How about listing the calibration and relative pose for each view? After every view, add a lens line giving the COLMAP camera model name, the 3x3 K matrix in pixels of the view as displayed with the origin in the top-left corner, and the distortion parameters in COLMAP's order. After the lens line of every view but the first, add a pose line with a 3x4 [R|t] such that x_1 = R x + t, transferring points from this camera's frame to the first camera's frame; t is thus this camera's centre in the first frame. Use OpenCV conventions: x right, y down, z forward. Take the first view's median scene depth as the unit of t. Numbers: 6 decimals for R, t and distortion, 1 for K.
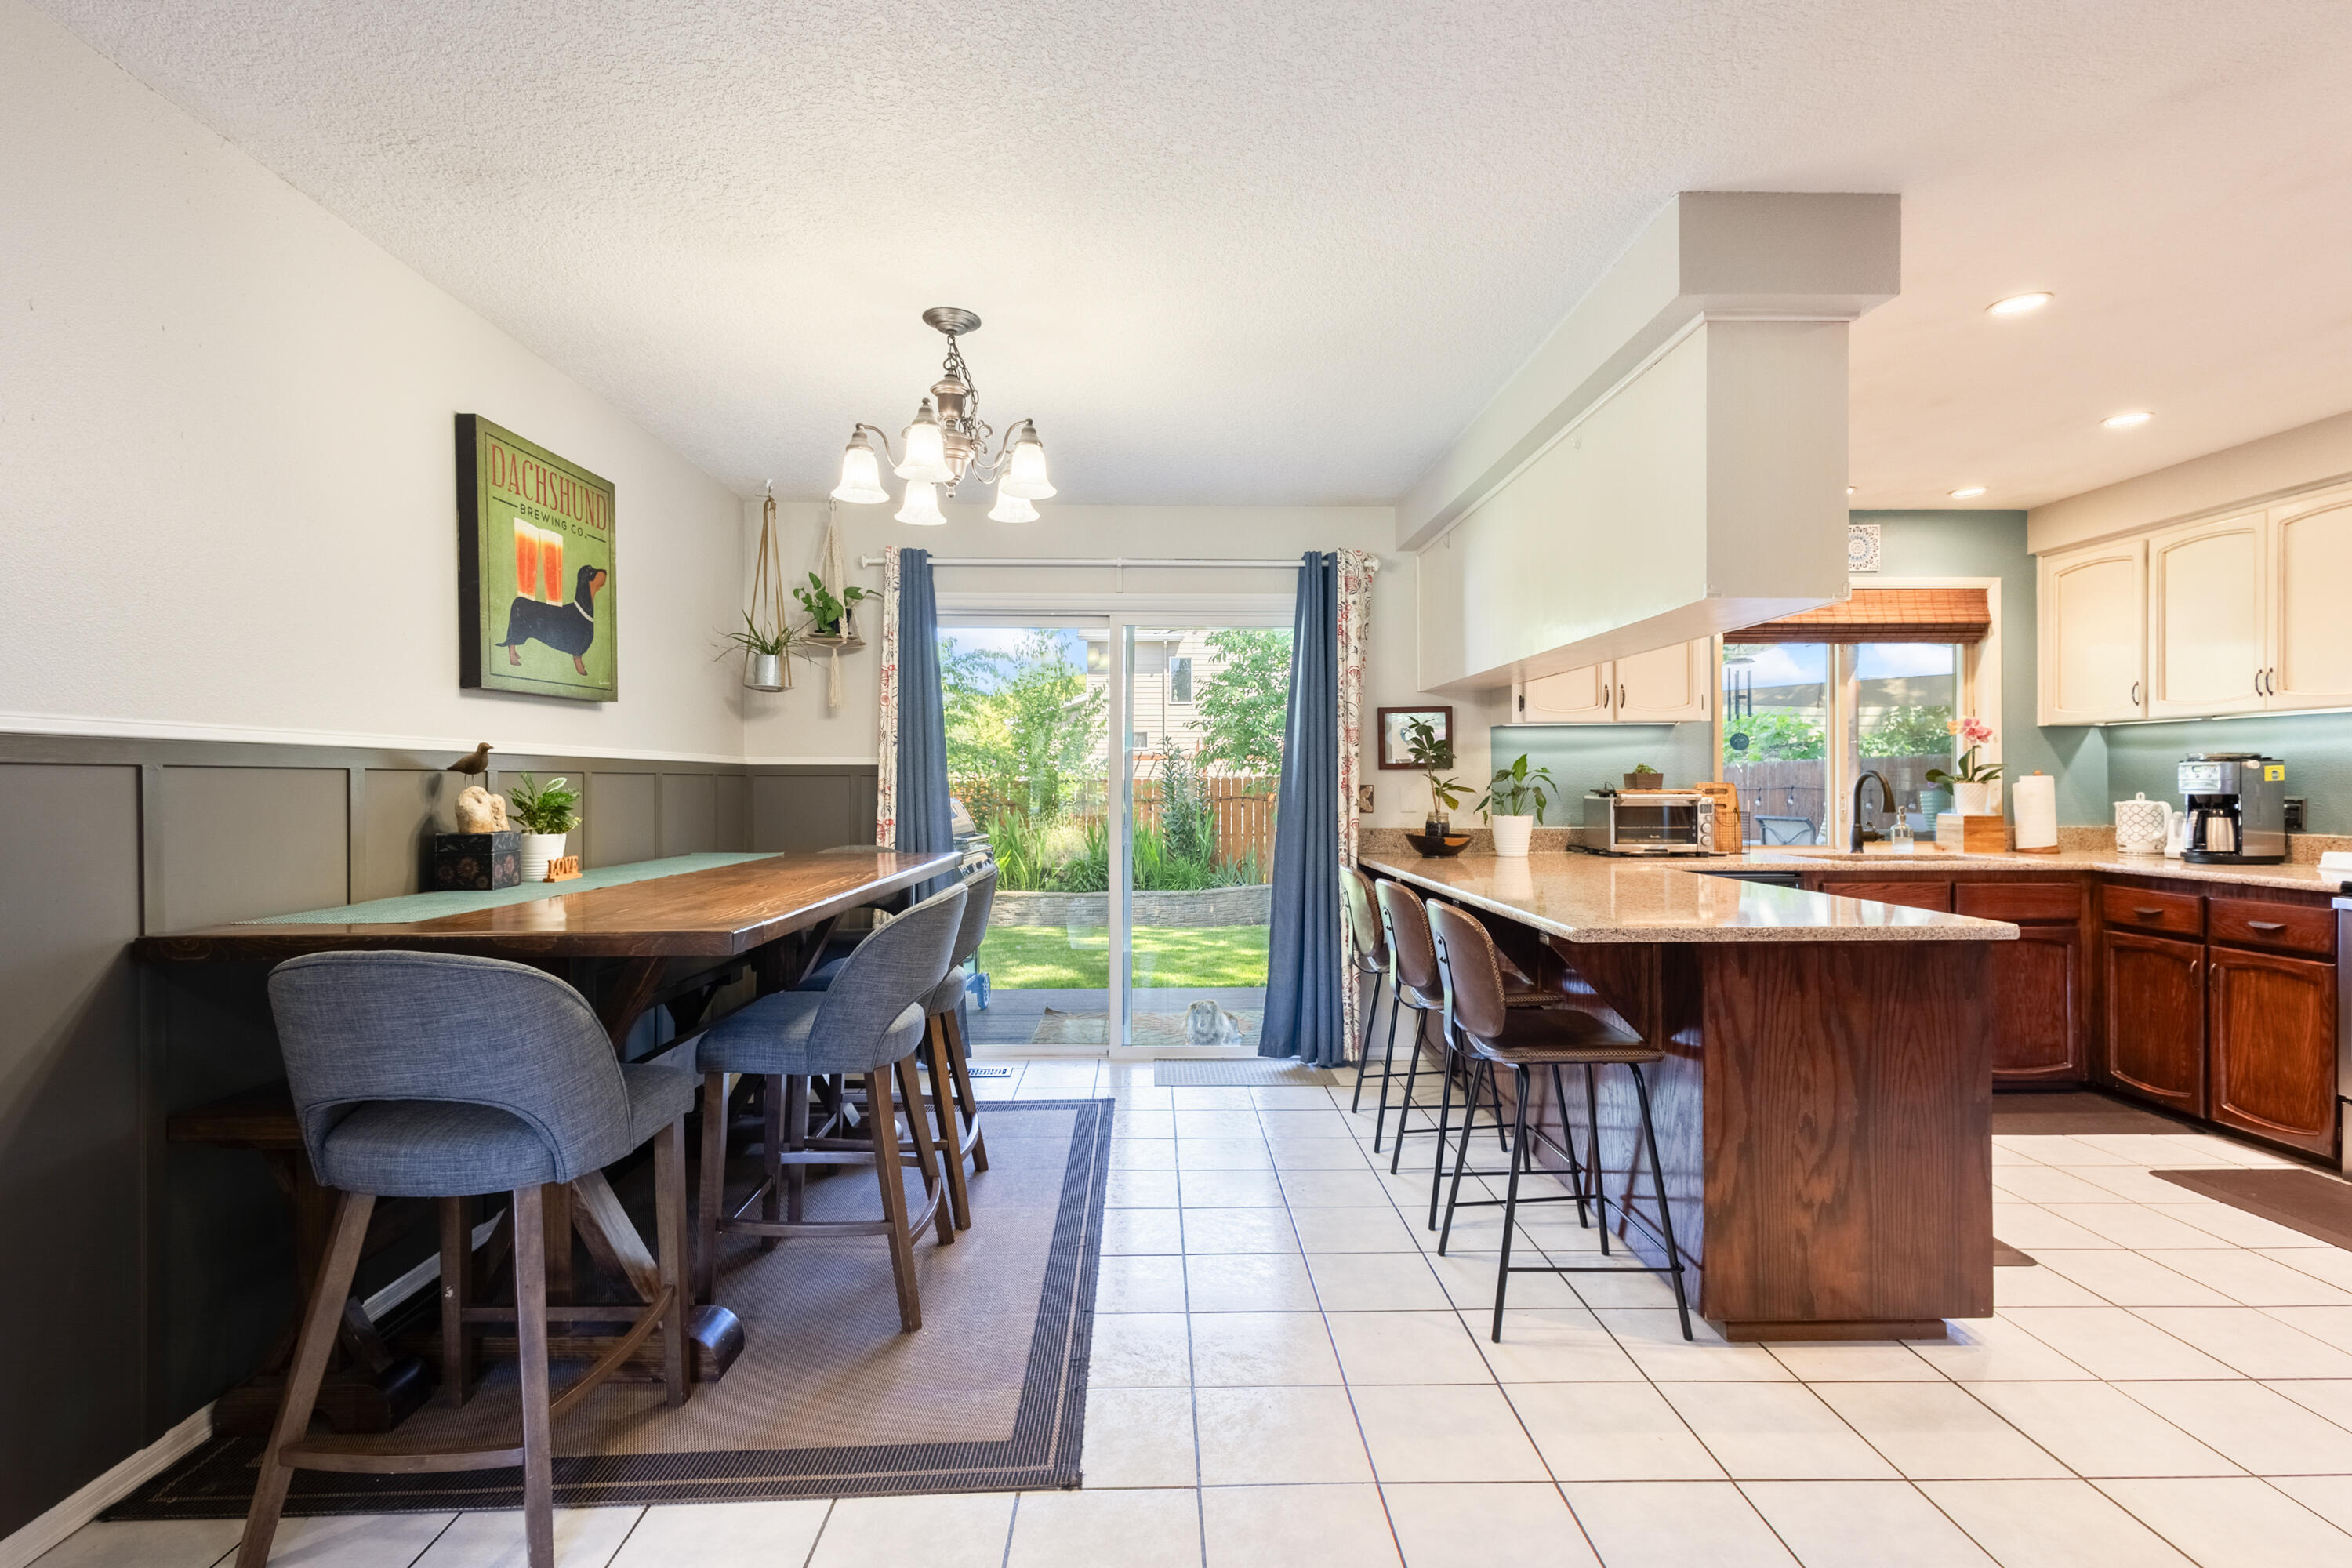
lens RADIAL K [[1133.9, 0, 1176.0], [0, 1133.9, 784.0], [0, 0, 1]] dist [0.000645, 0.000036]
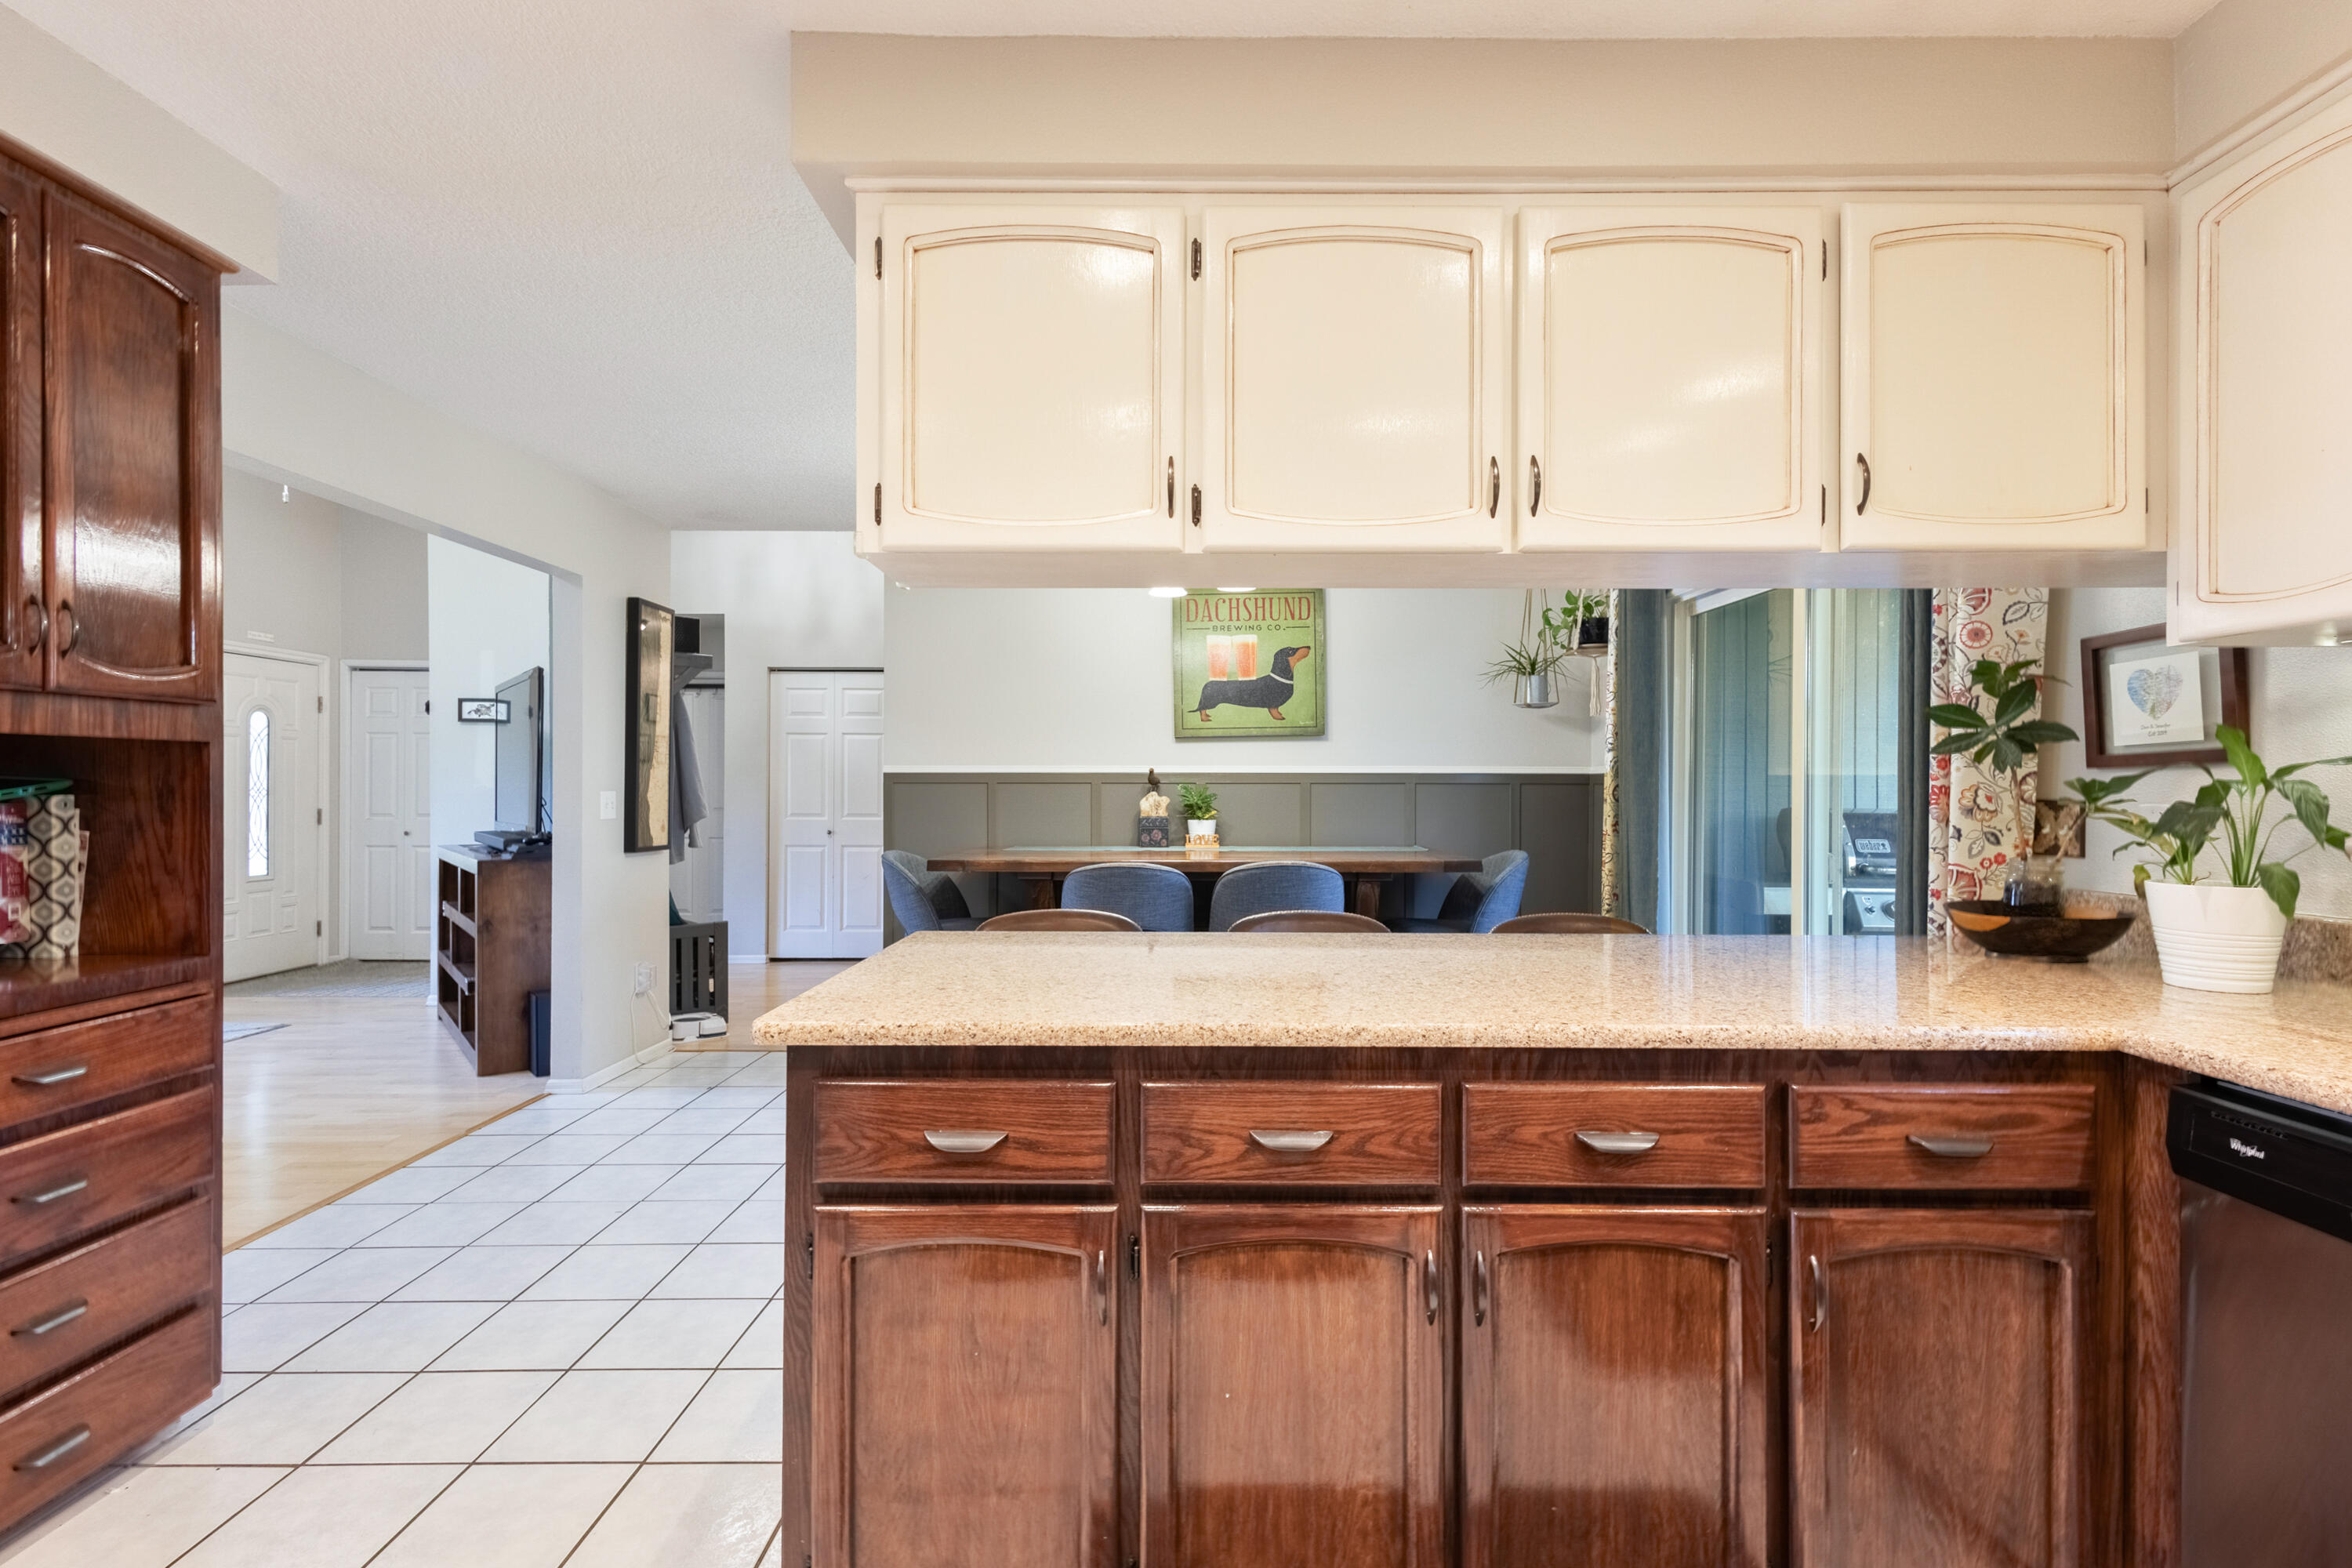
lens RADIAL K [[1133.9, 0, 1176.0], [0, 1133.9, 784.0], [0, 0, 1]] dist [0.000645, 0.000036]
pose [[-0.018497, 0.000314, -0.999829, 1.079087], [0.001715, 0.999998, 0.000283, -0.010017], [0.999827, -0.001710, -0.018497, 0.936183]]
